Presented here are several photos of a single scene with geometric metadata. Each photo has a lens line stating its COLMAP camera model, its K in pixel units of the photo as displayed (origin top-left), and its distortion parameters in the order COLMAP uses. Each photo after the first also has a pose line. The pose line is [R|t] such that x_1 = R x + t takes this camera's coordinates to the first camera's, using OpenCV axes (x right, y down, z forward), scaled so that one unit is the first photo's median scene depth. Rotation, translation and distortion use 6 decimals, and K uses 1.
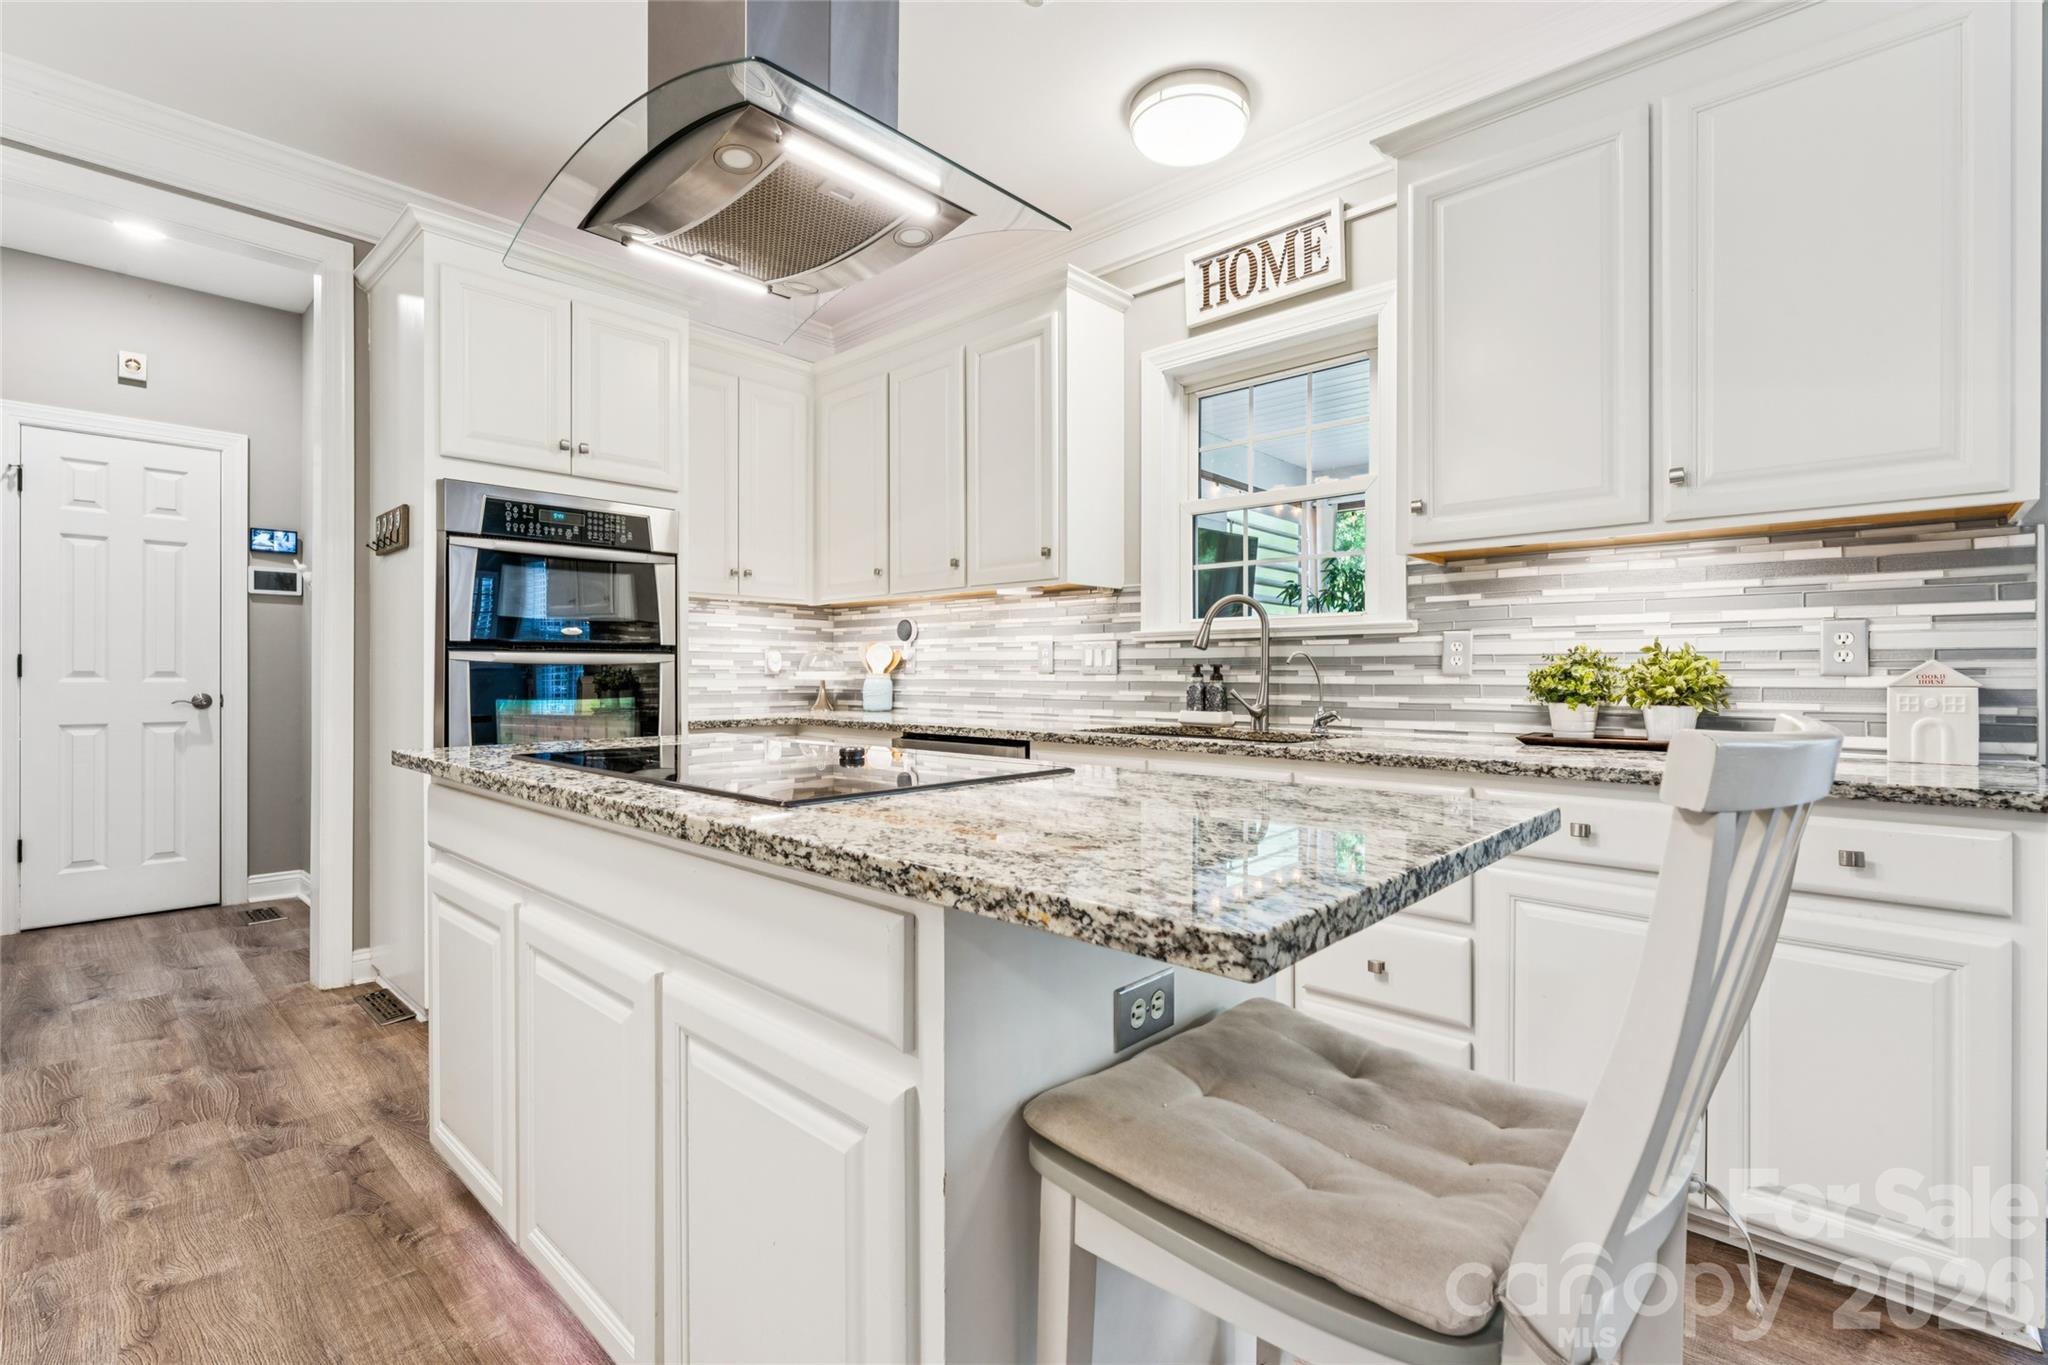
lens RADIAL K [[922.8, 0, 1019.6], [0, 922.8, 675.1], [0, 0, 1]] dist [0.000488, 0.000520]
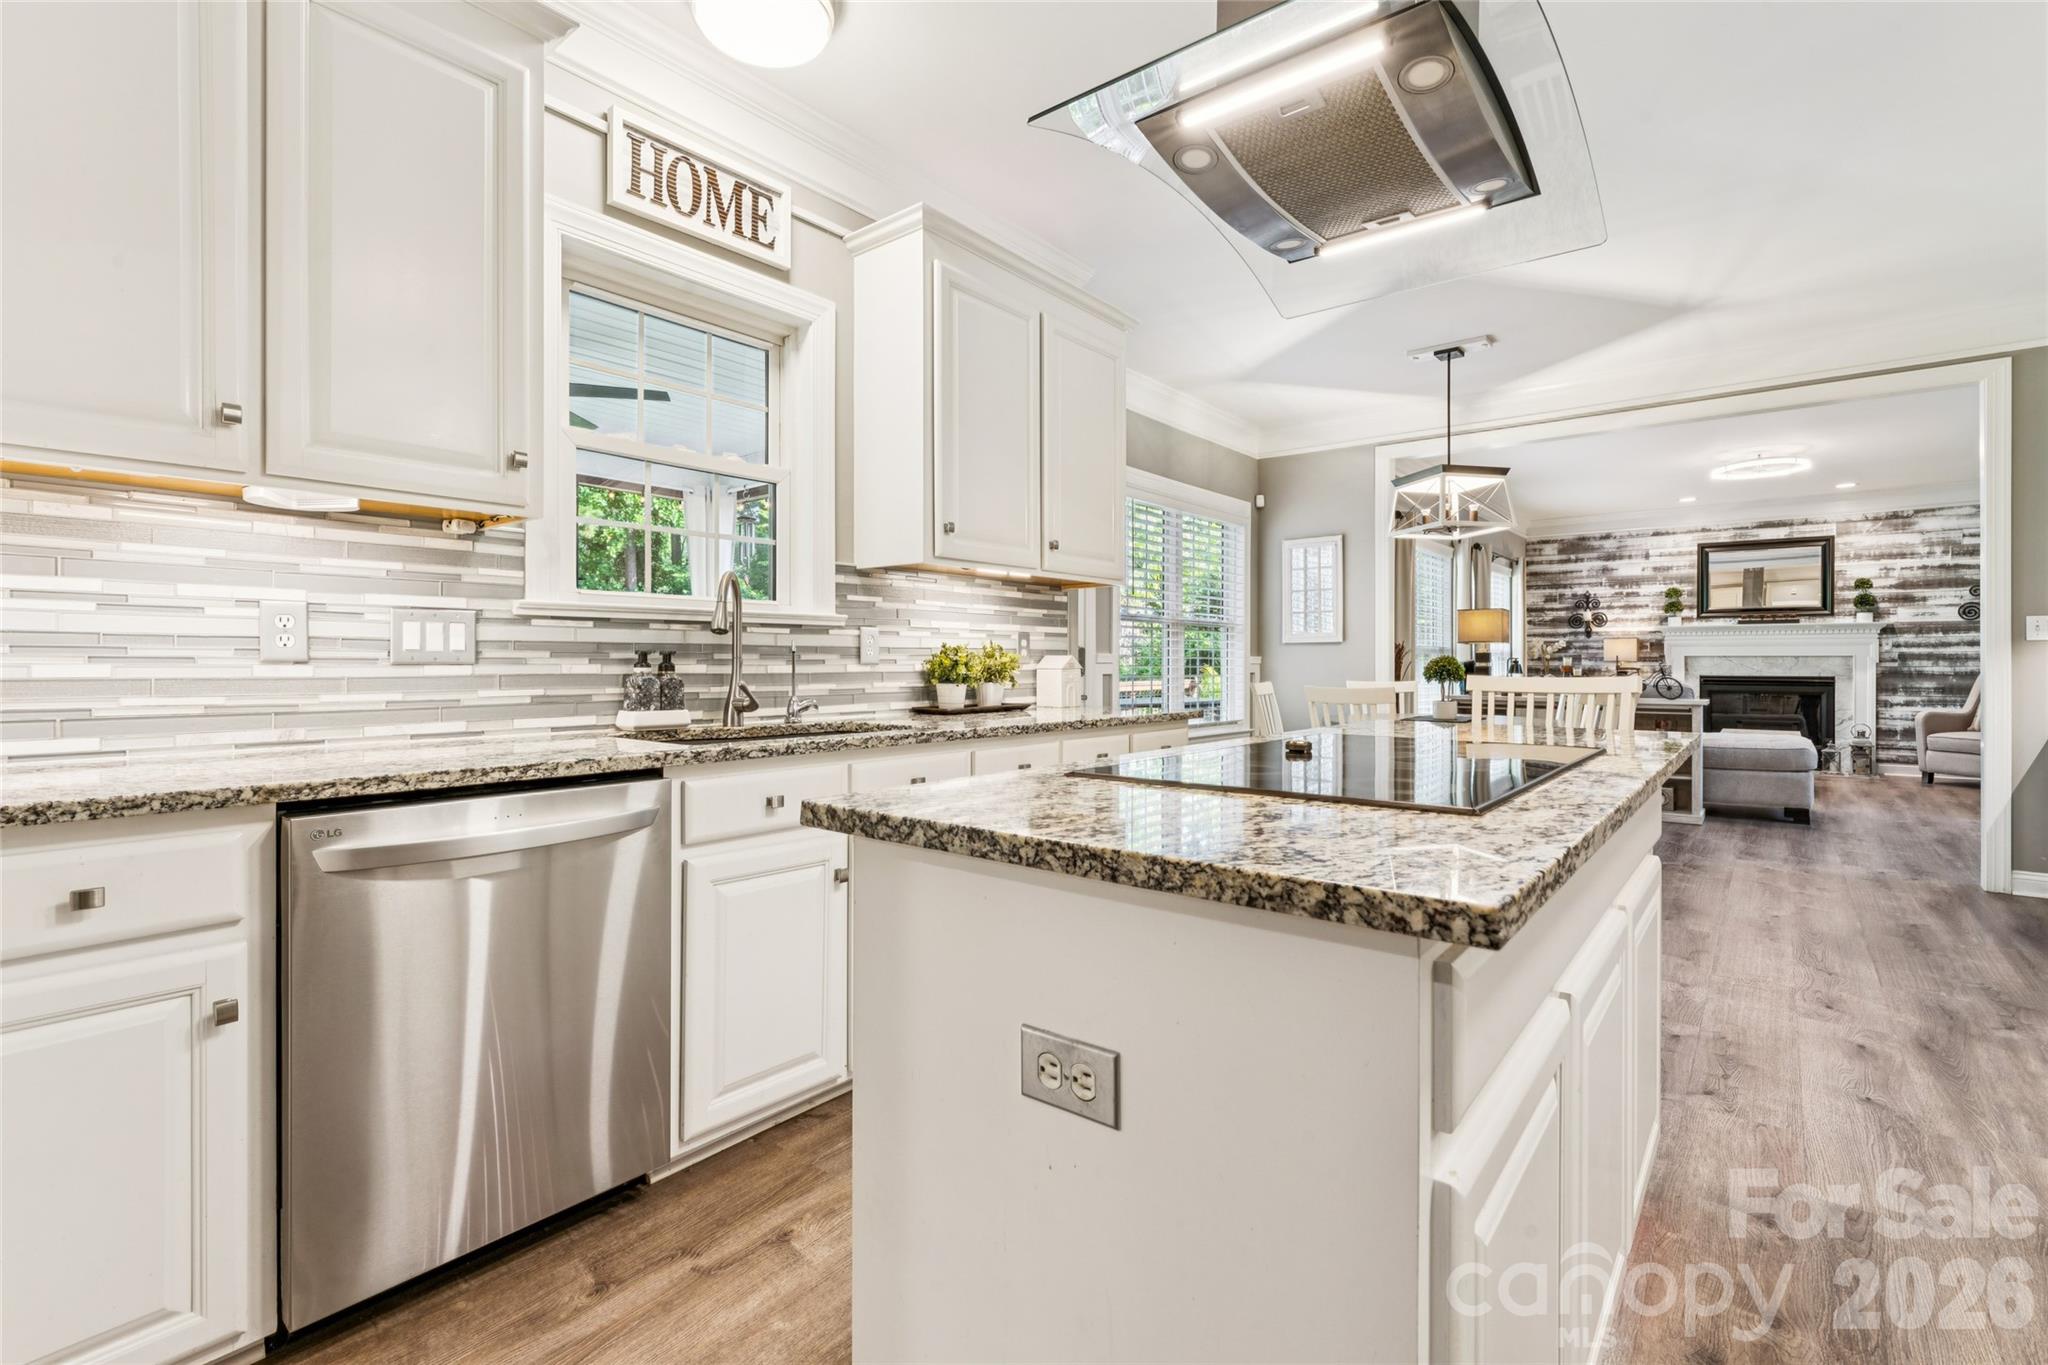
lens RADIAL K [[929.3, 0, 1030.4], [0, 929.3, 660.2], [0, 0, 1]] dist [0.000106, 0.000459]
pose [[-0.071728, 0.000553, 0.997424, -0.619245], [0.000842, 1.000000, -0.000494, -0.003196], [-0.997424, 0.000804, -0.071729, 0.741803]]
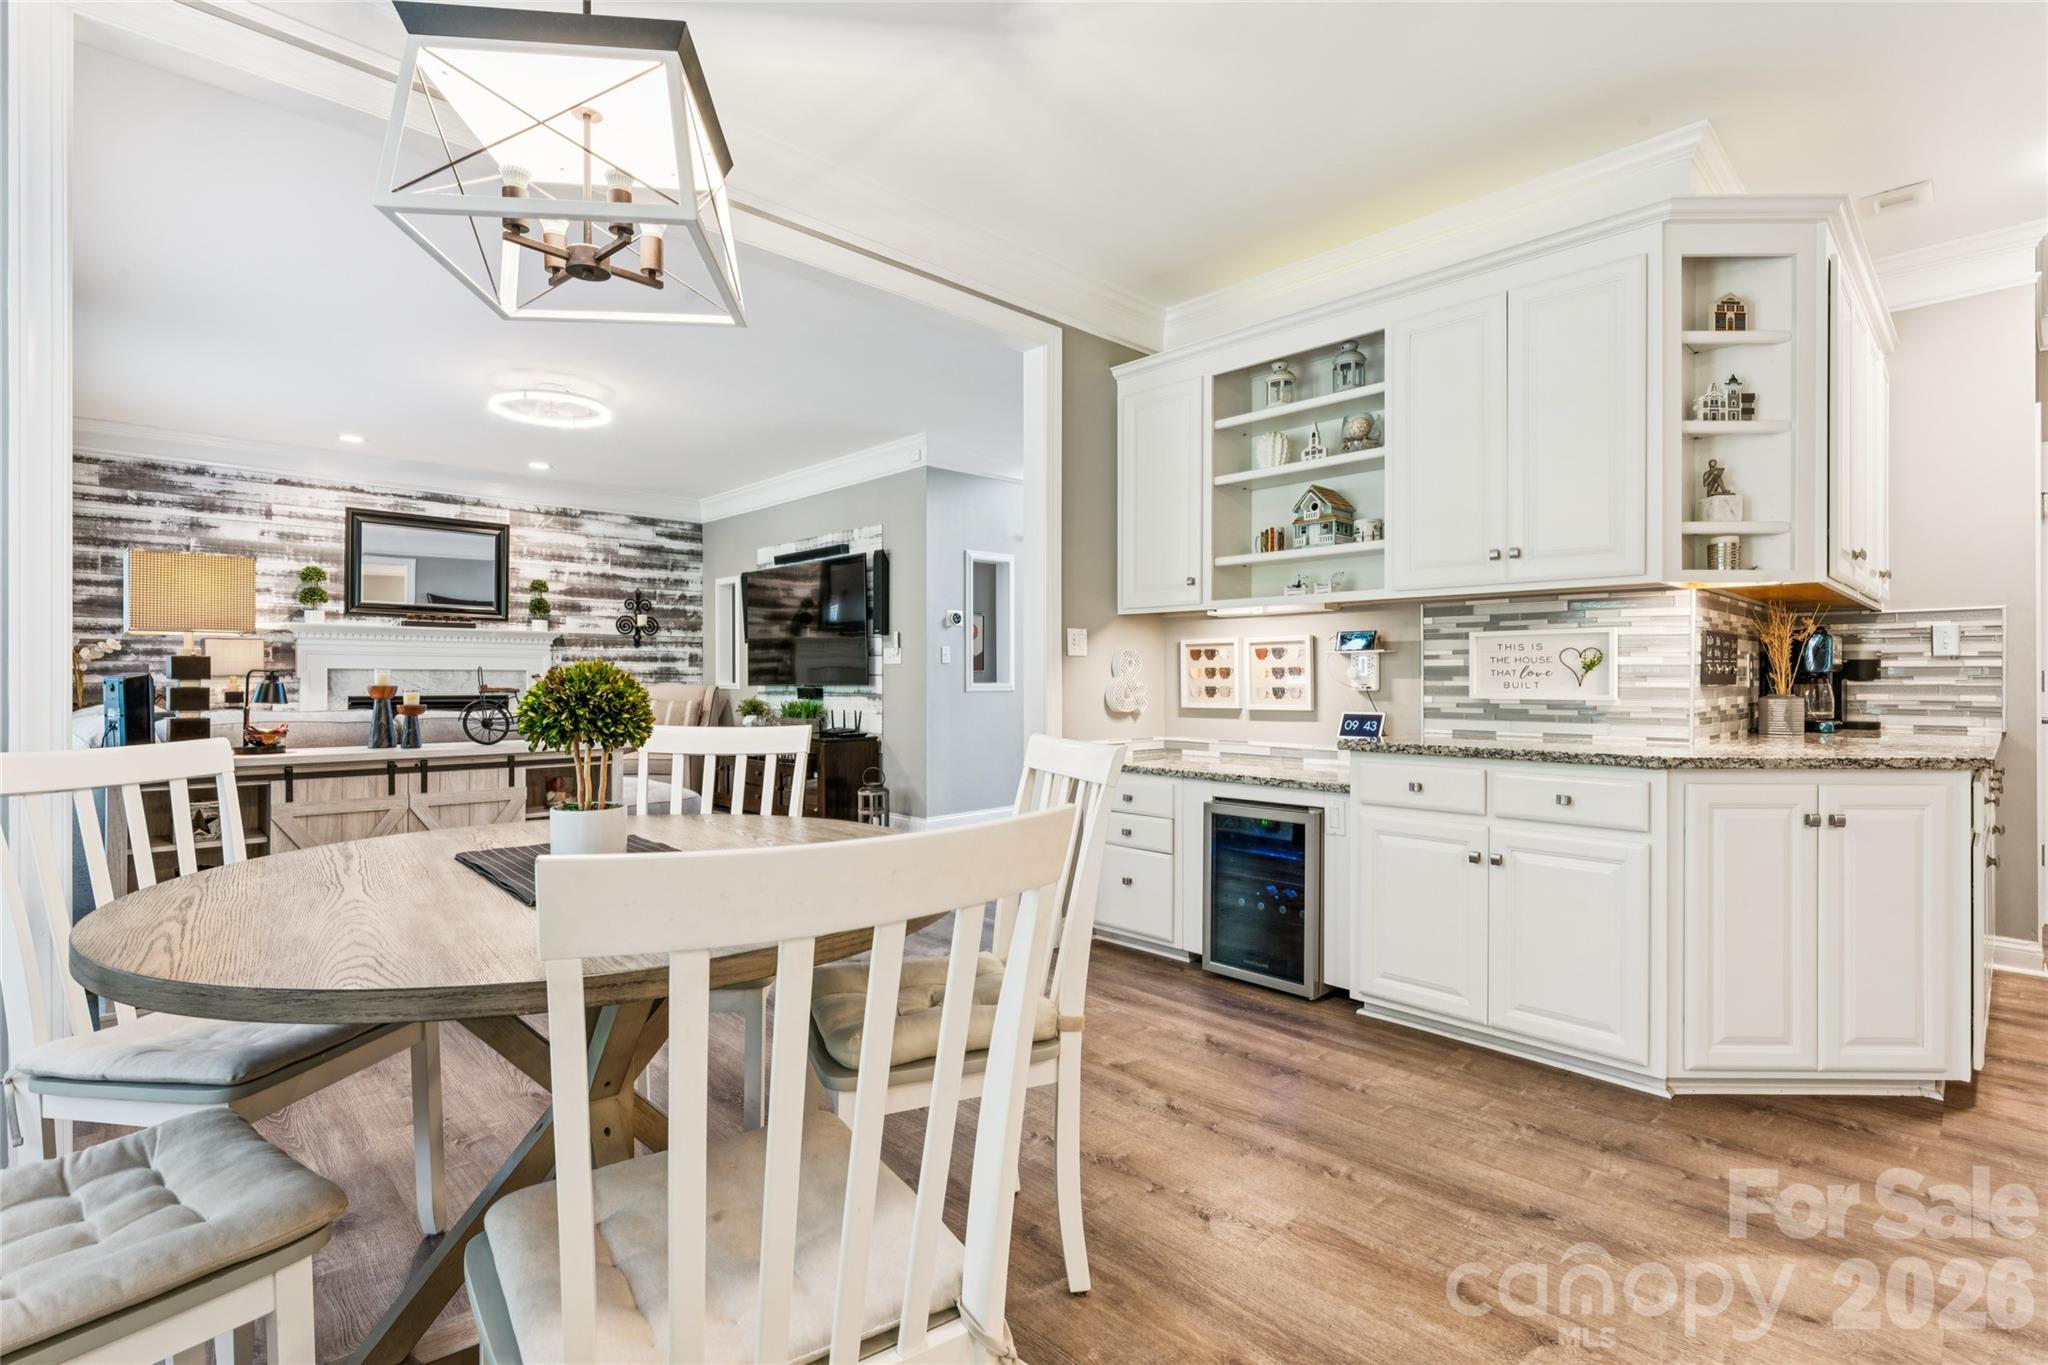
lens RADIAL K [[957.1, 0, 1025.7], [0, 957.1, 680.0], [0, 0, 1]] dist [-0.003460, 0.001504]
pose [[-0.998435, -0.004090, 0.055769, 0.680205], [-0.003917, 0.999987, 0.003215, -0.003860], [-0.055781, 0.002991, -0.998439, 0.412087]]
